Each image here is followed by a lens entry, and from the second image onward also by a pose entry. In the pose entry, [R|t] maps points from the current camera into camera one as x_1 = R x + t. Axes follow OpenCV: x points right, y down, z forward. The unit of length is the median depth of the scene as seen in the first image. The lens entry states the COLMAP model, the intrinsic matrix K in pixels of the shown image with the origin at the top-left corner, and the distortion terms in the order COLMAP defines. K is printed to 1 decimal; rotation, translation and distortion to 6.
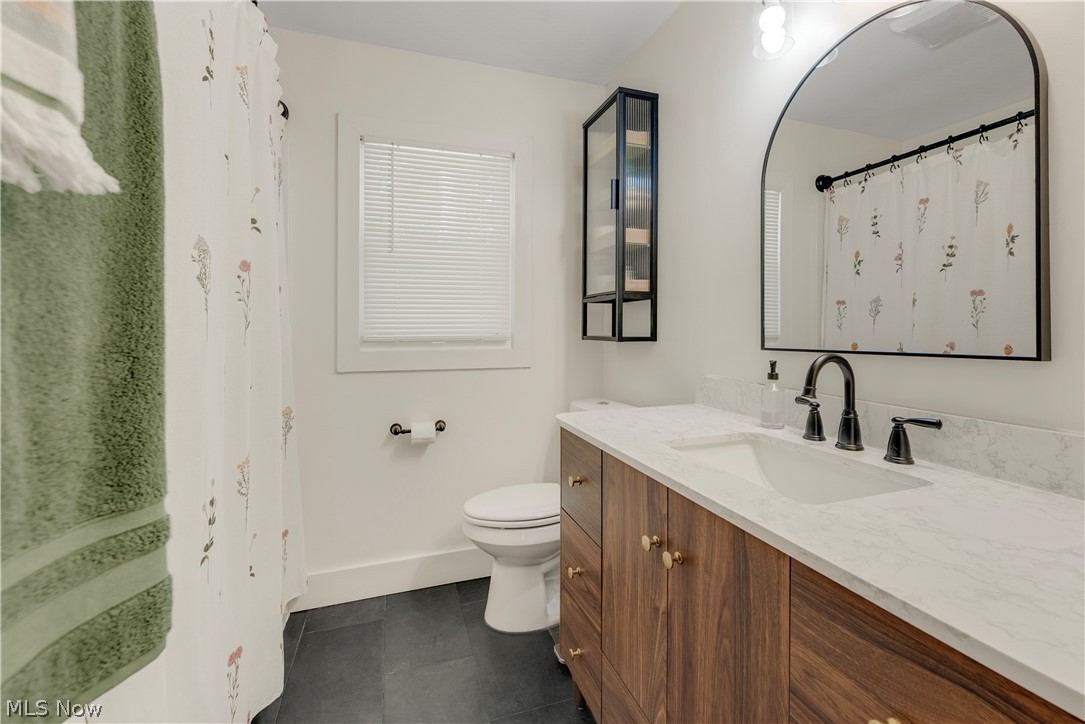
lens RADIAL K [[459.4, 0, 542.5], [0, 459.4, 330.0], [0, 0, 1]] dist [0.000744, -0.000052]
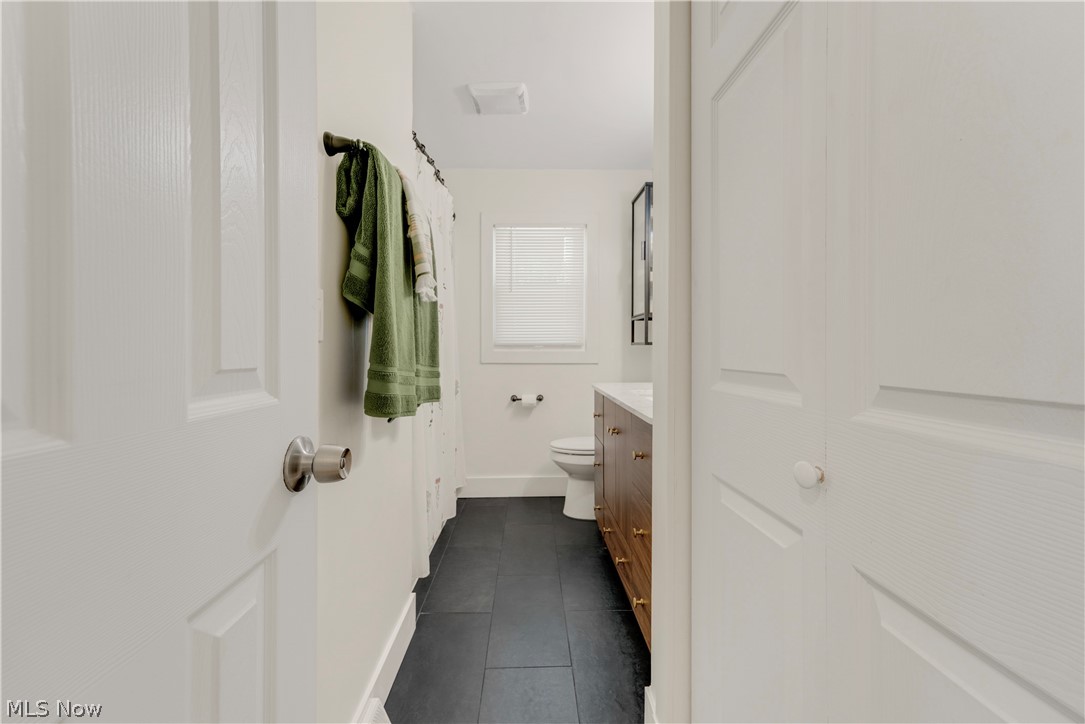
lens RADIAL K [[445.5, 0, 543.0], [0, 445.5, 368.4], [0, 0, 1]] dist [0.000590, -0.000155]
pose [[0.957146, 0.015879, -0.289171, 0.259018], [-0.003312, 0.999031, 0.043894, 0.037946], [0.289588, -0.041055, 0.956271, -0.534059]]
